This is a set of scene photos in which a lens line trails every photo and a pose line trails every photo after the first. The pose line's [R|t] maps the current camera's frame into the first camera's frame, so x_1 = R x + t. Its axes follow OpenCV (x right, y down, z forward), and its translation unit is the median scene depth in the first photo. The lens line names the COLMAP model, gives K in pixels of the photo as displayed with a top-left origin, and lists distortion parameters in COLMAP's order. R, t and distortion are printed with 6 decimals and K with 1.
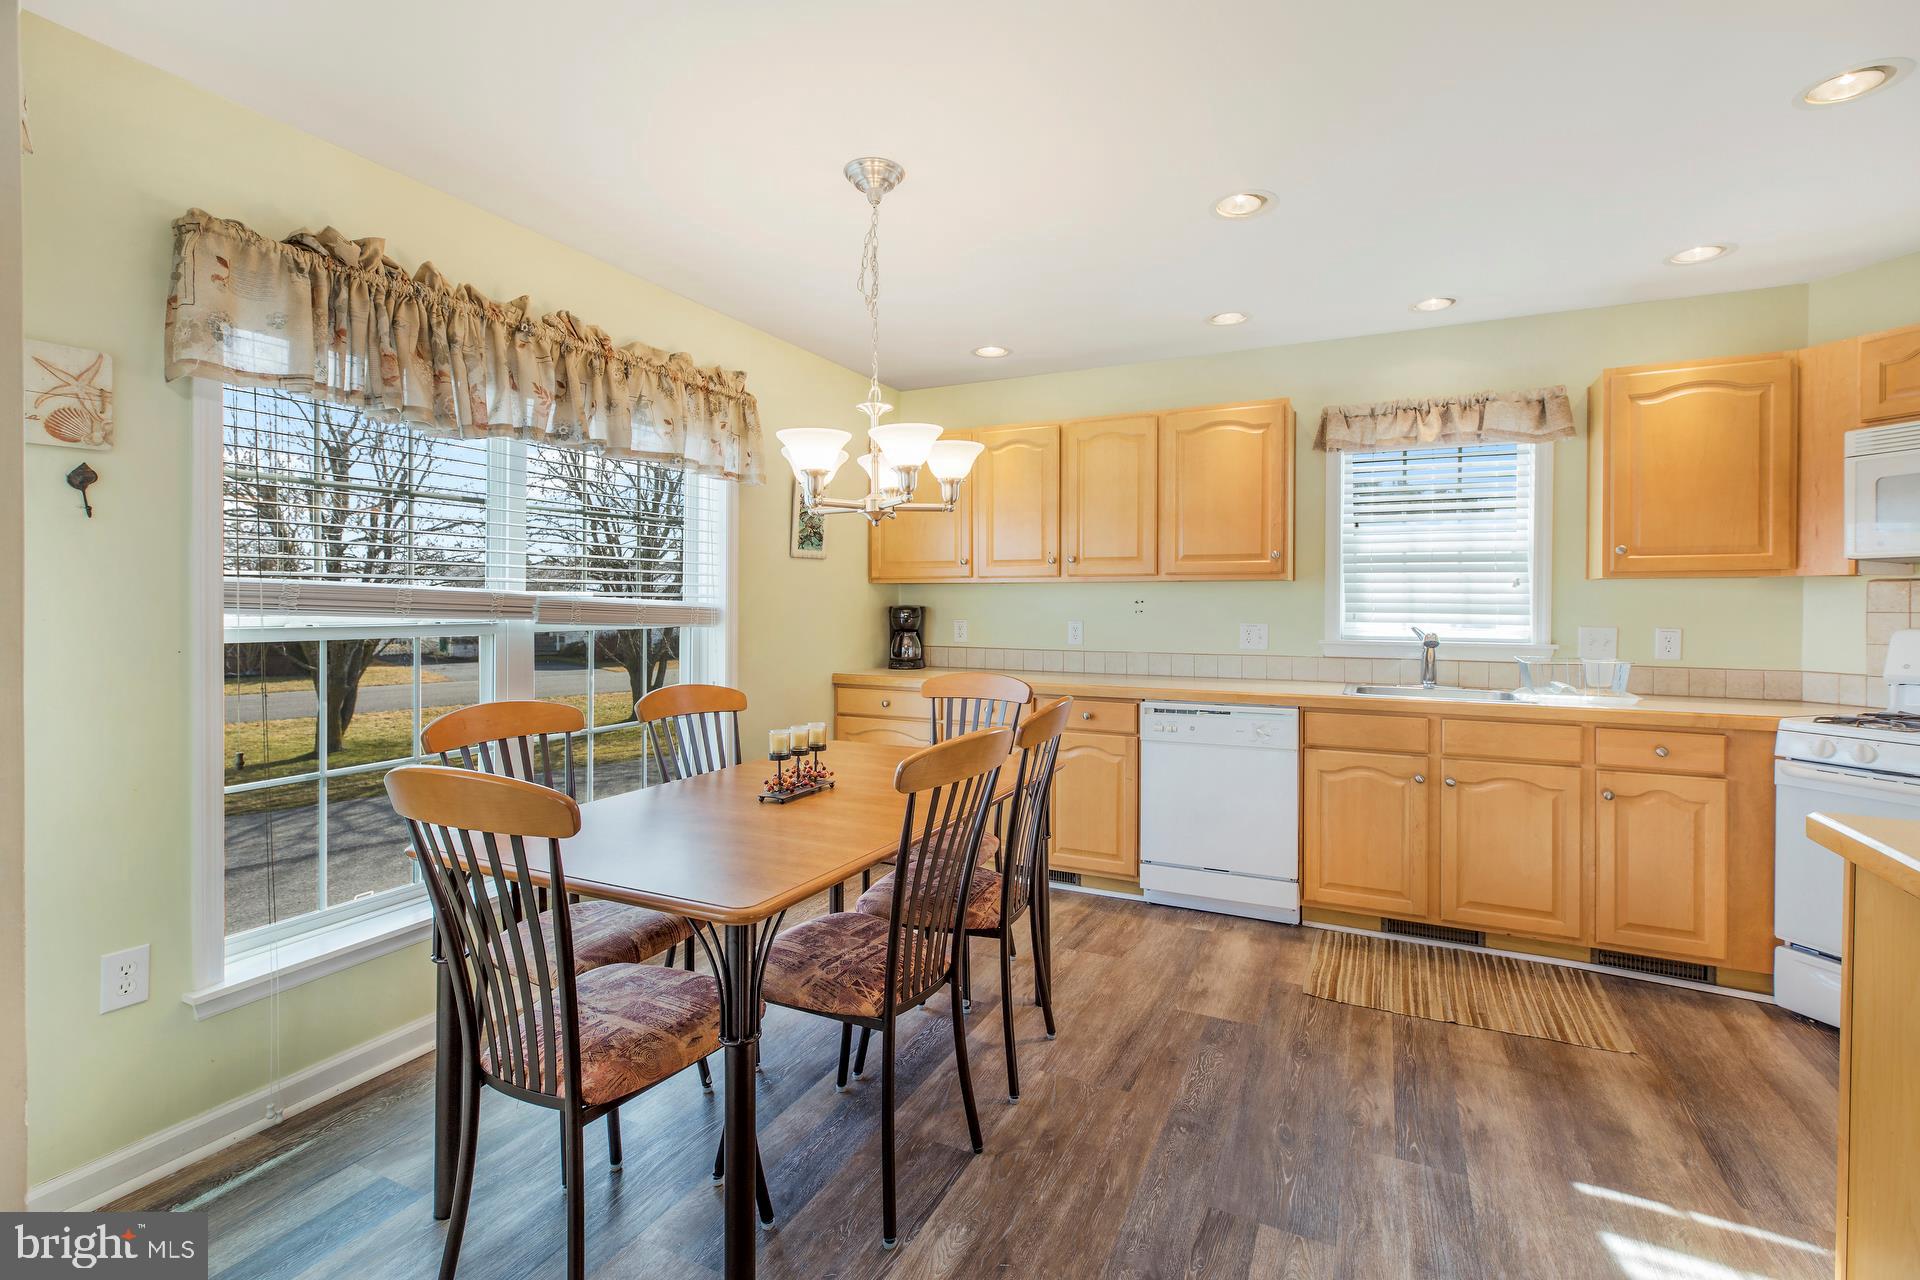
lens RADIAL K [[873.3, 0, 963.9], [0, 873.3, 621.0], [0, 0, 1]] dist [0.009769, 0.000051]
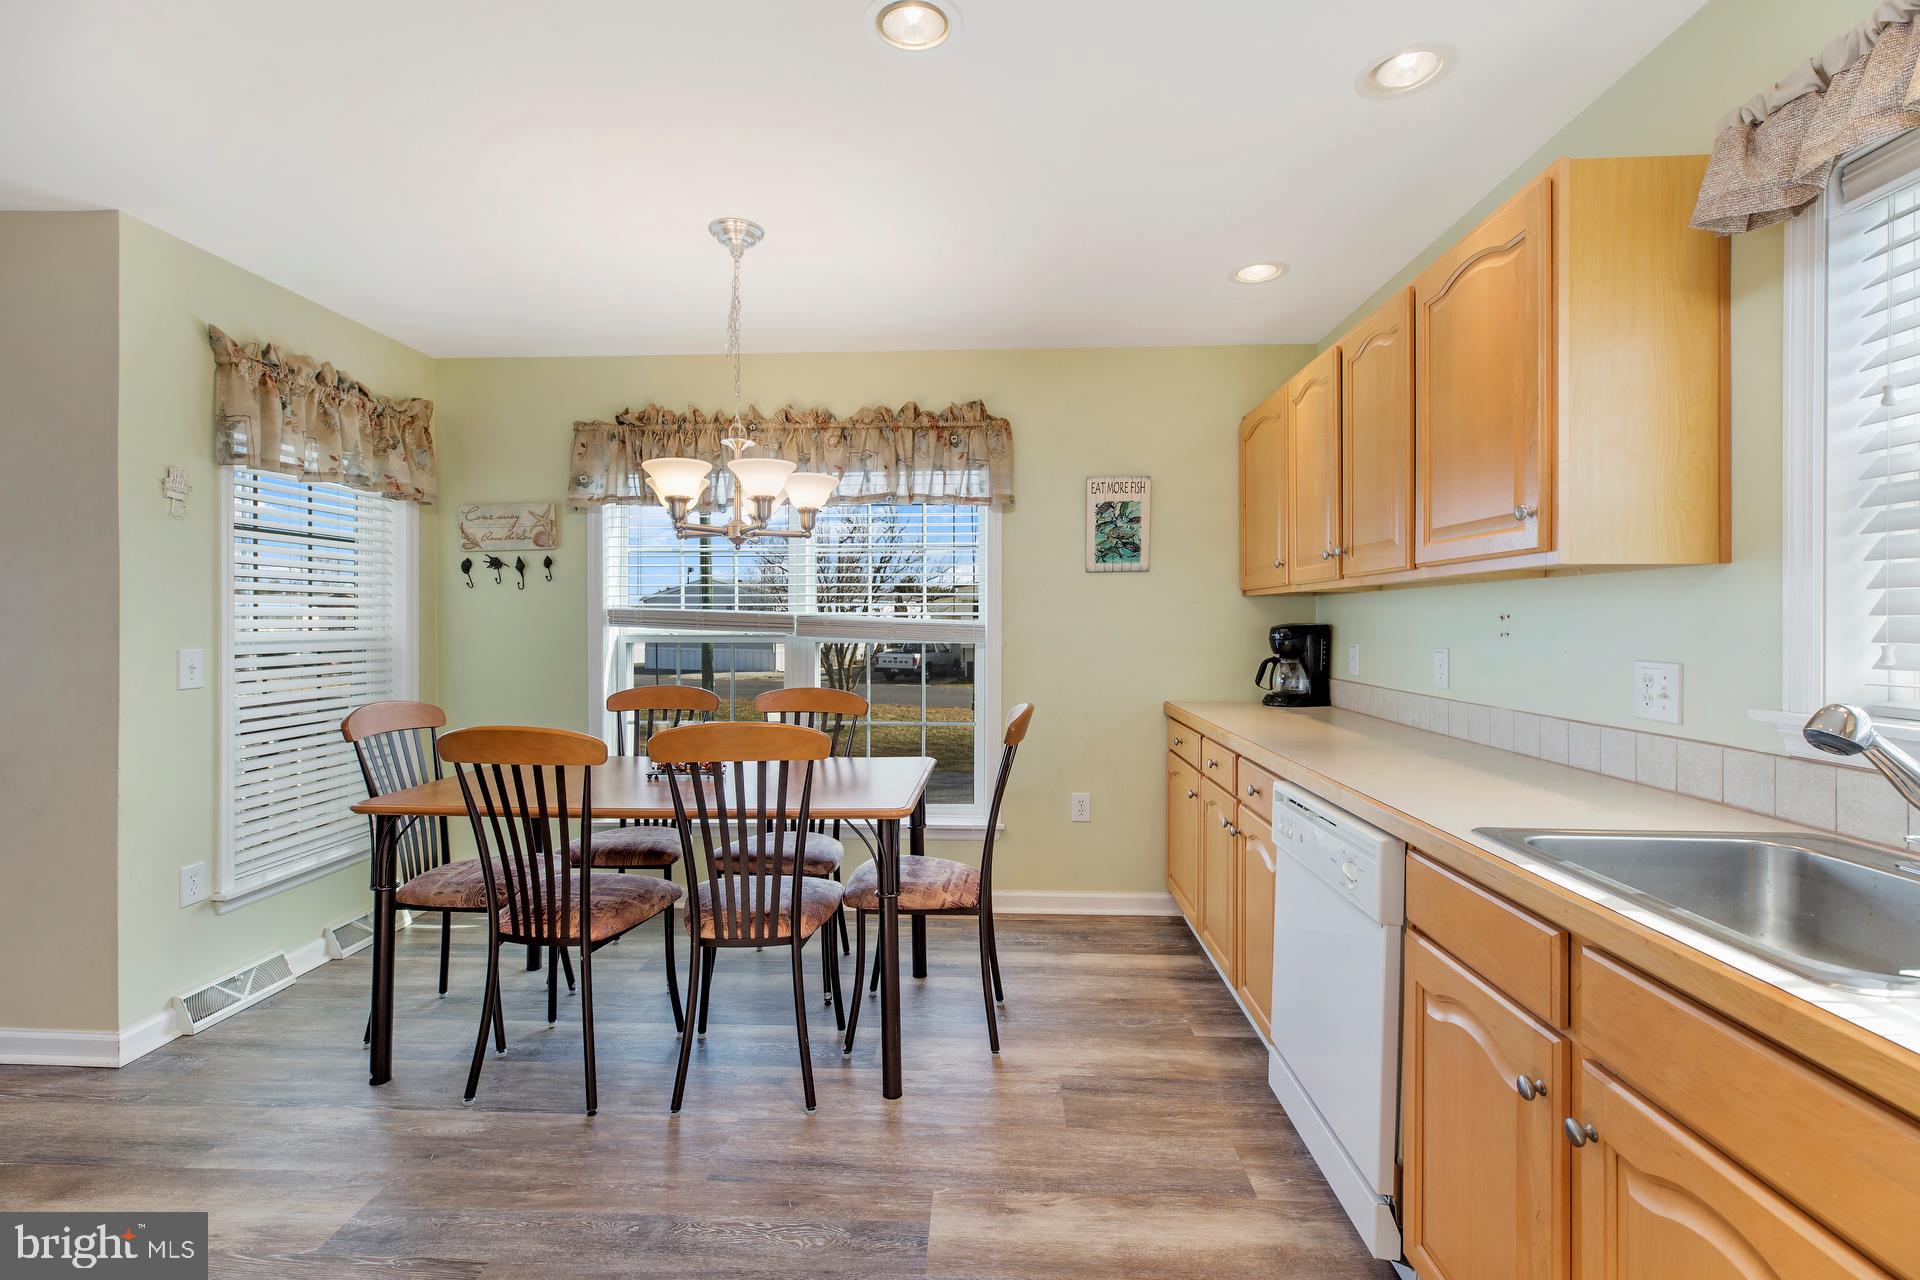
lens RADIAL K [[873.3, 0, 958.0], [0, 873.3, 631.7], [0, 0, 1]] dist [0.009769, 0.000051]
pose [[0.384768, 0.006874, -0.922988, 0.827300], [-0.018939, 0.999821, -0.000449, -0.008021], [0.922819, 0.017653, 0.384829, 0.676000]]
